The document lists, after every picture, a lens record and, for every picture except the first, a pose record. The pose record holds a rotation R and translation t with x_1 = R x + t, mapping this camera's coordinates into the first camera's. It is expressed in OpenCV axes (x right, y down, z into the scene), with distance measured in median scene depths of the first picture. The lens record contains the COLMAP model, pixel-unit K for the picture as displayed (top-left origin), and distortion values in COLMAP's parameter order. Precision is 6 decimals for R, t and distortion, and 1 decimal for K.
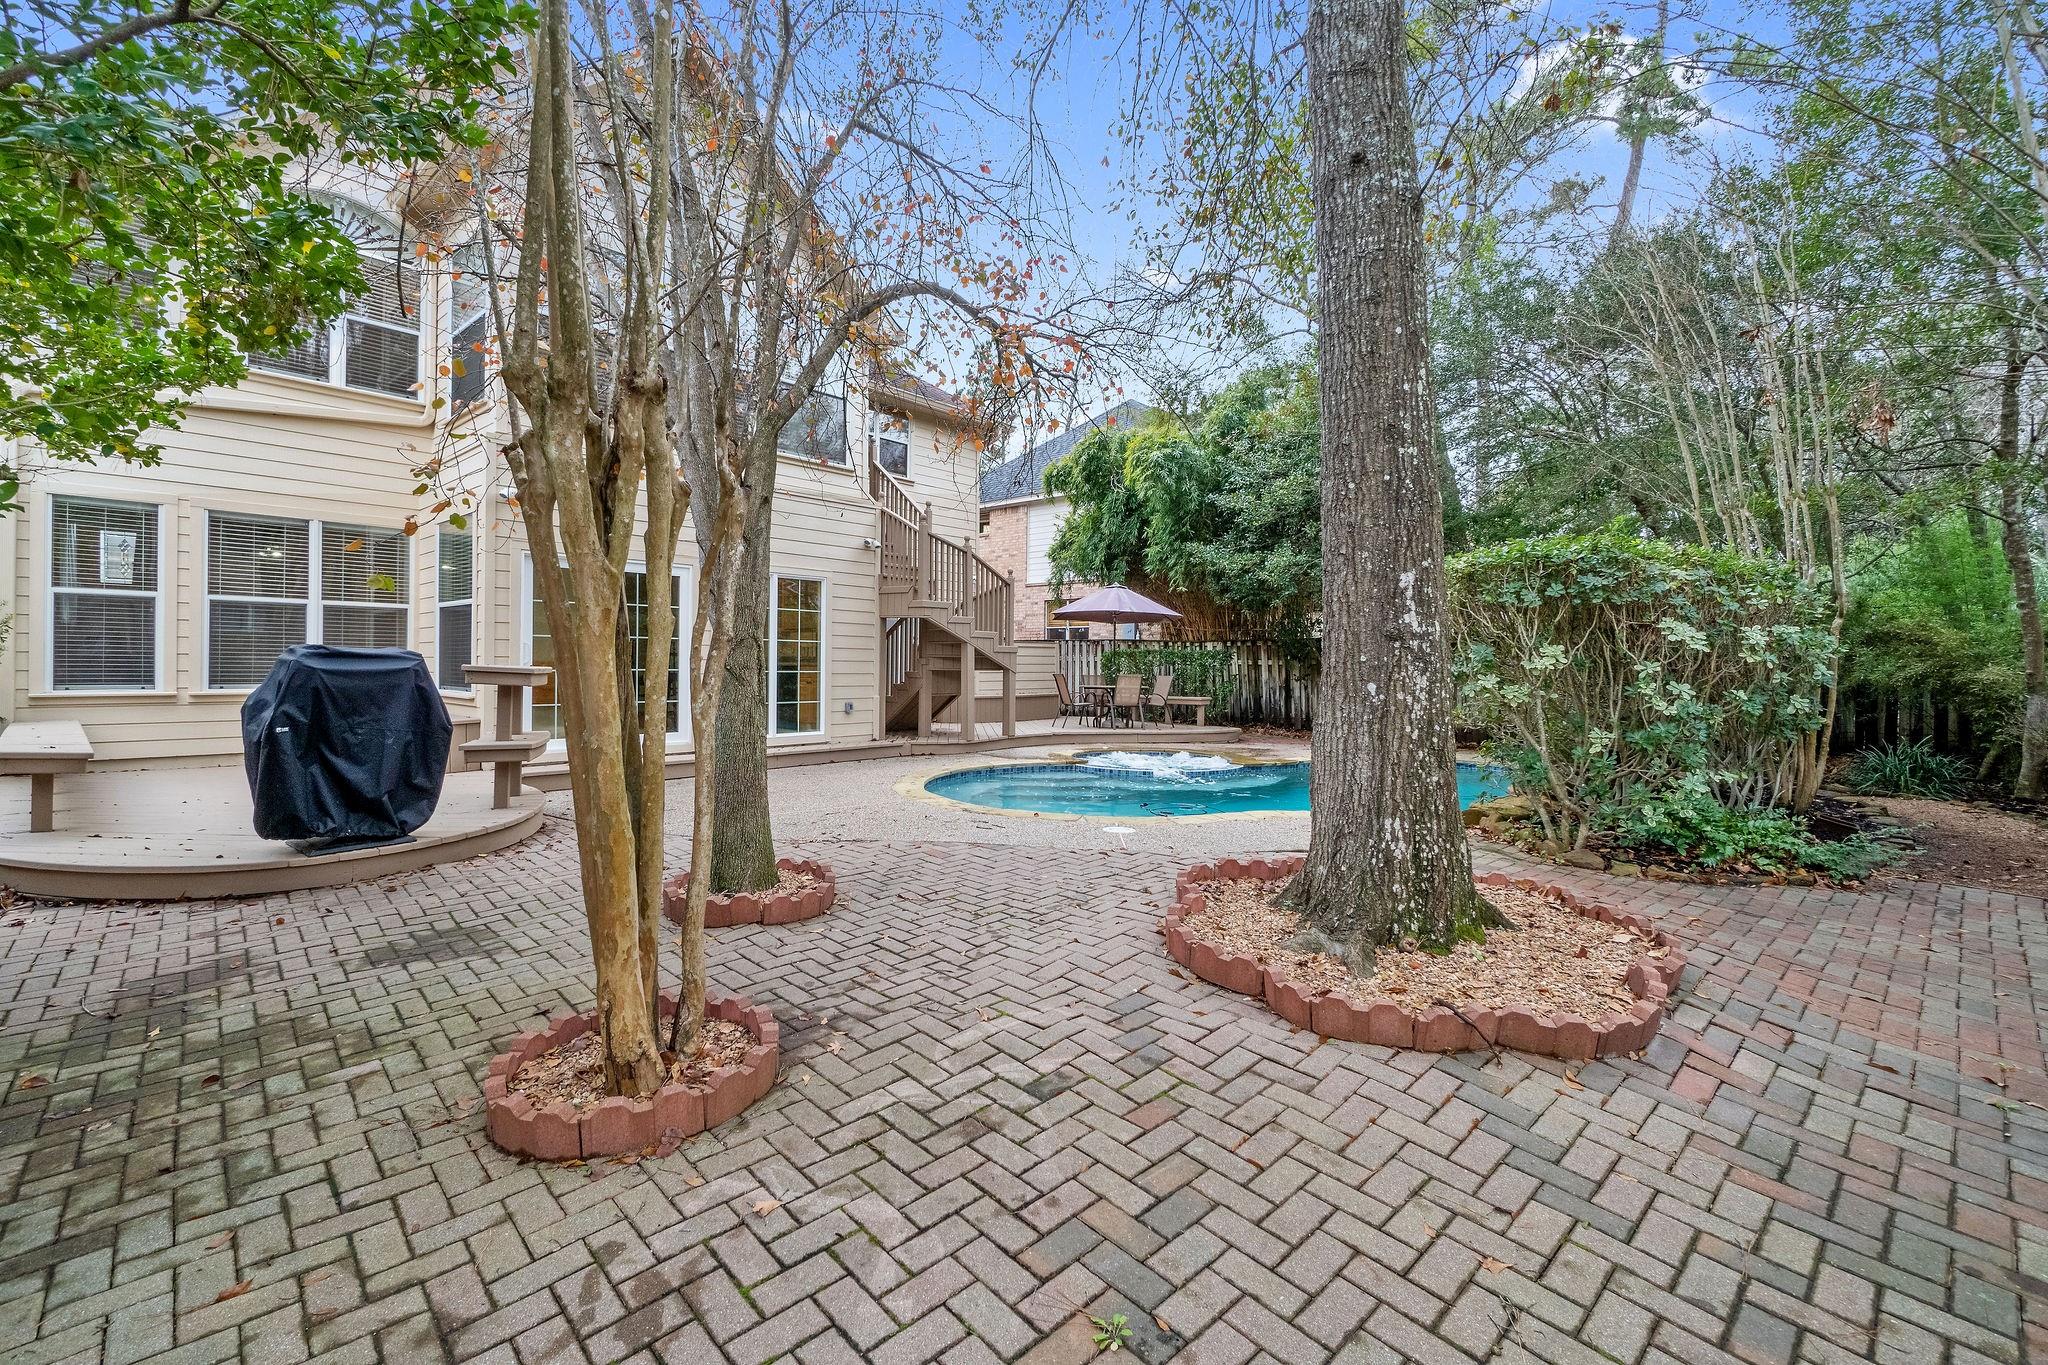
lens RADIAL K [[863.0, 0, 1015.4], [0, 863.0, 660.5], [0, 0, 1]] dist [0.000261, -0.000084]
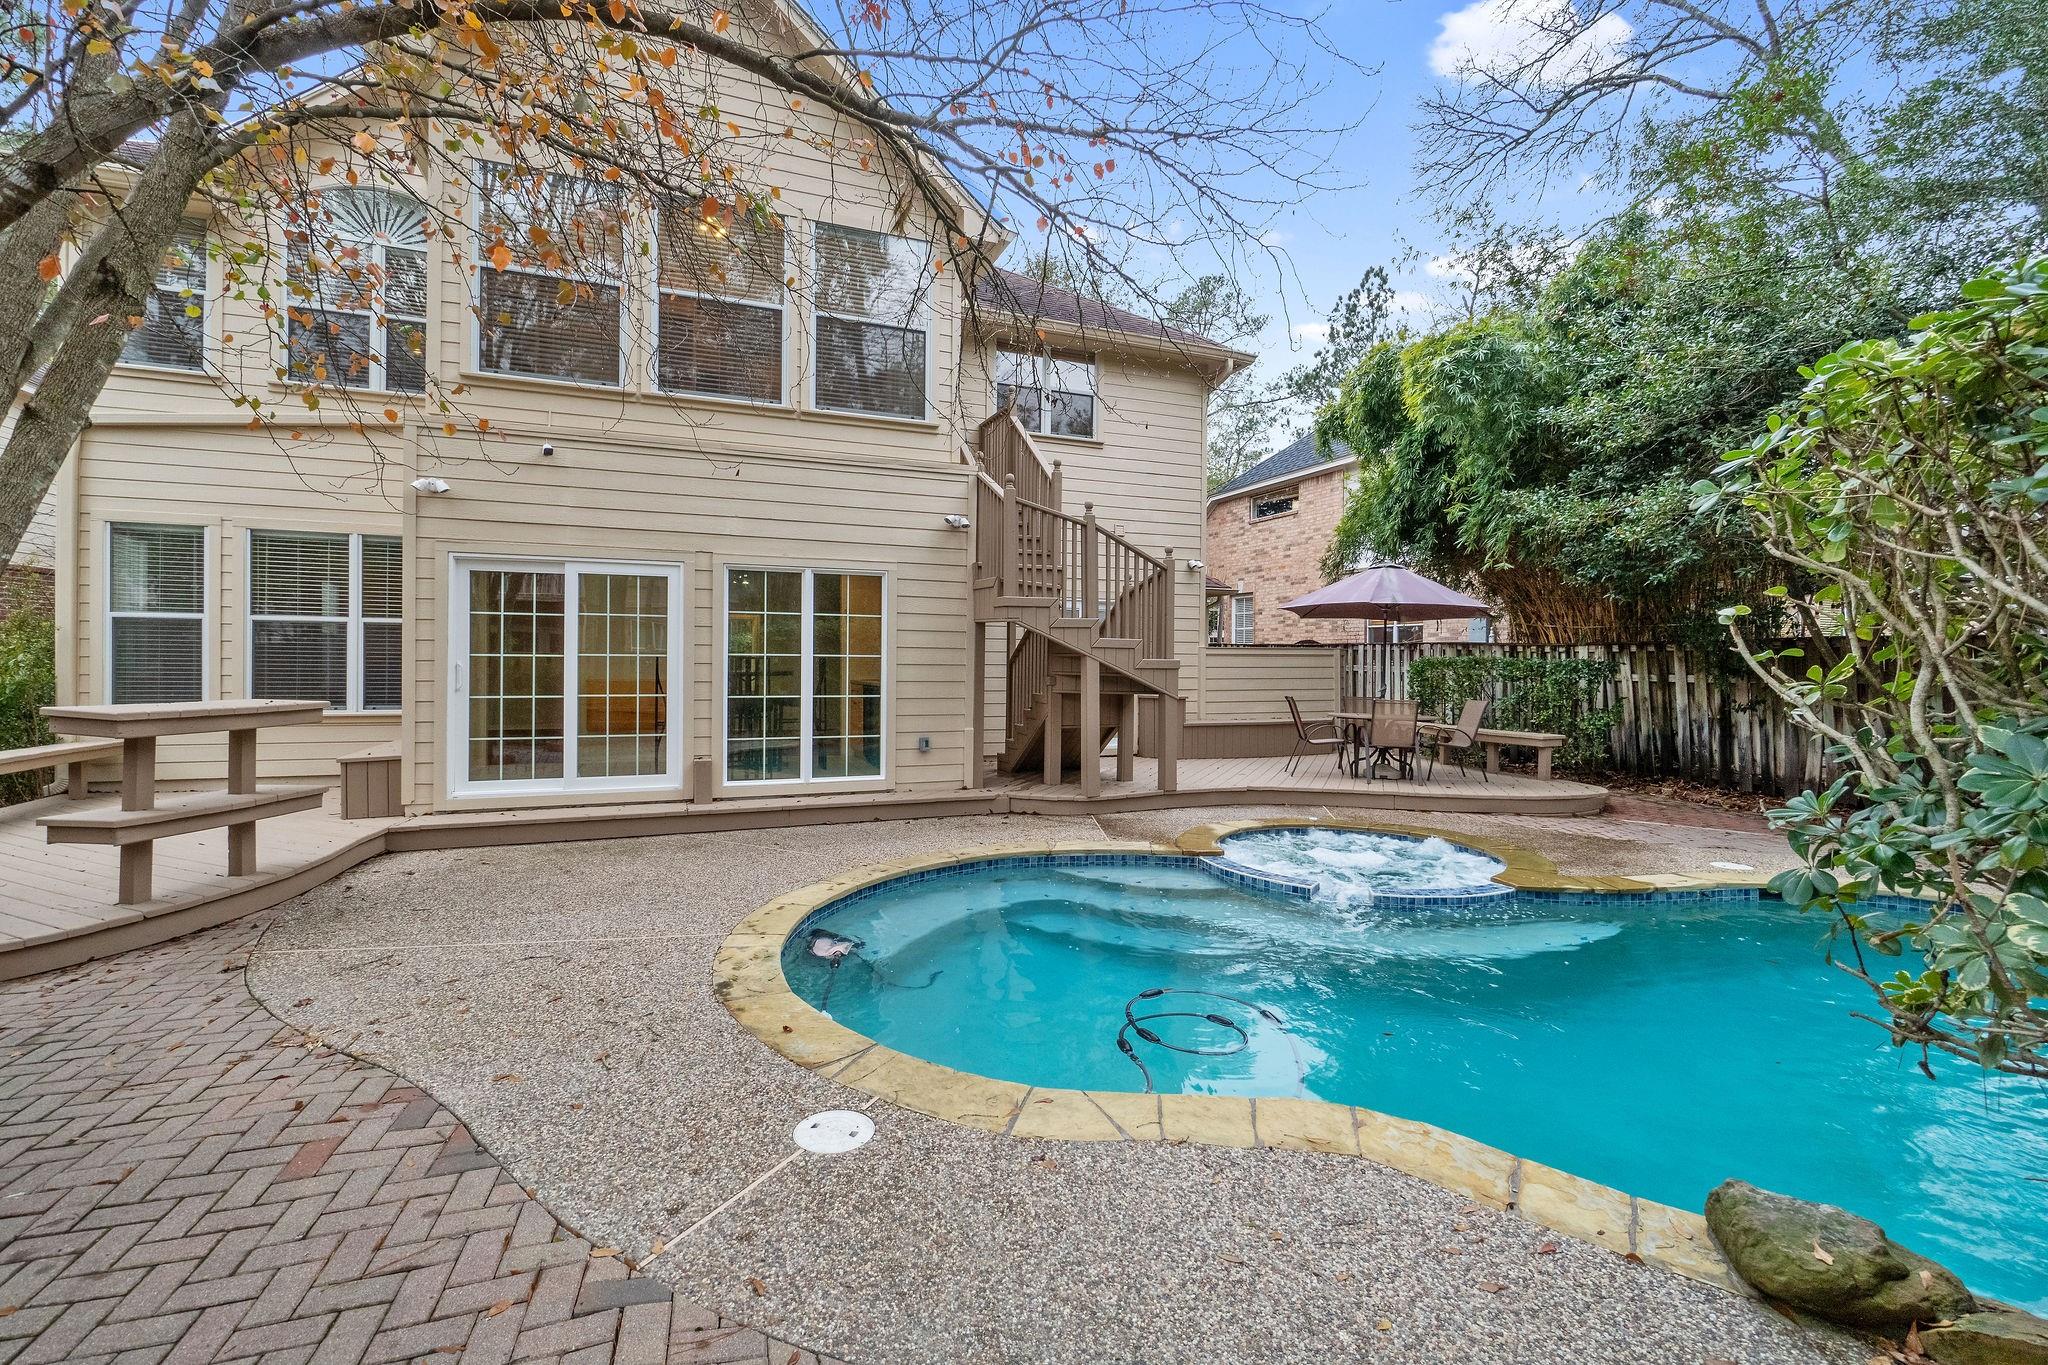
lens RADIAL K [[863.0, 0, 1015.4], [0, 863.0, 660.5], [0, 0, 1]] dist [0.000261, -0.000084]
pose [[0.897630, 0.000568, -0.440749, 0.165495], [0.000523, 0.999997, 0.002354, -0.015433], [0.440749, -0.002344, 0.897627, 0.293793]]
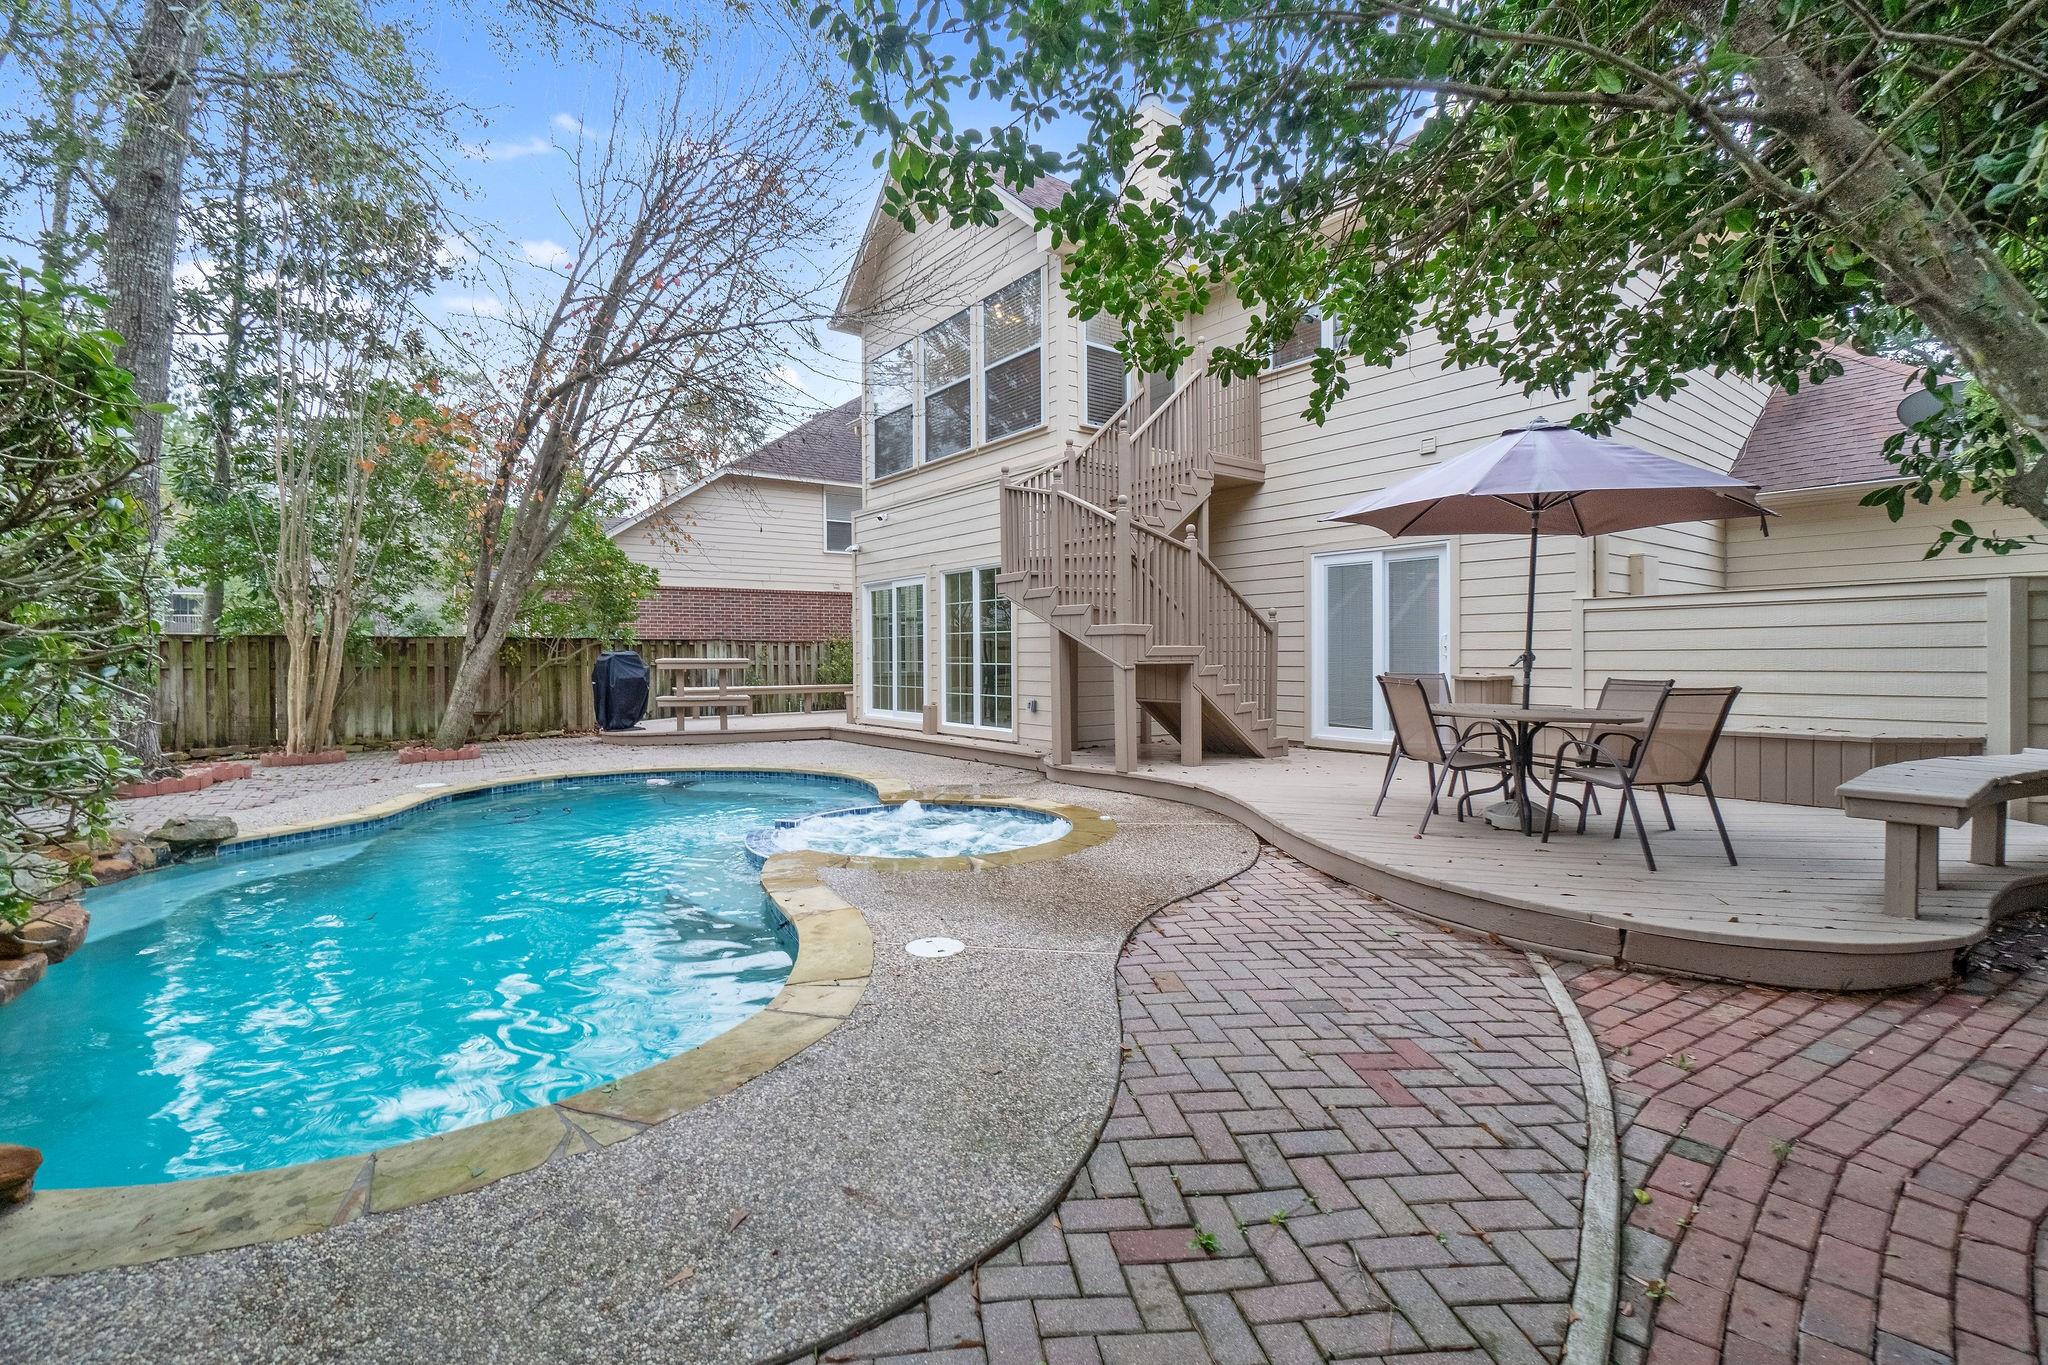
lens RADIAL K [[863.0, 0, 1015.4], [0, 863.0, 660.5], [0, 0, 1]] dist [0.000261, -0.000084]
pose [[-0.119643, 0.006012, -0.992799, 0.541545], [0.013761, 0.999896, 0.004397, 0.003888], [0.992722, -0.013136, -0.119713, 0.872644]]
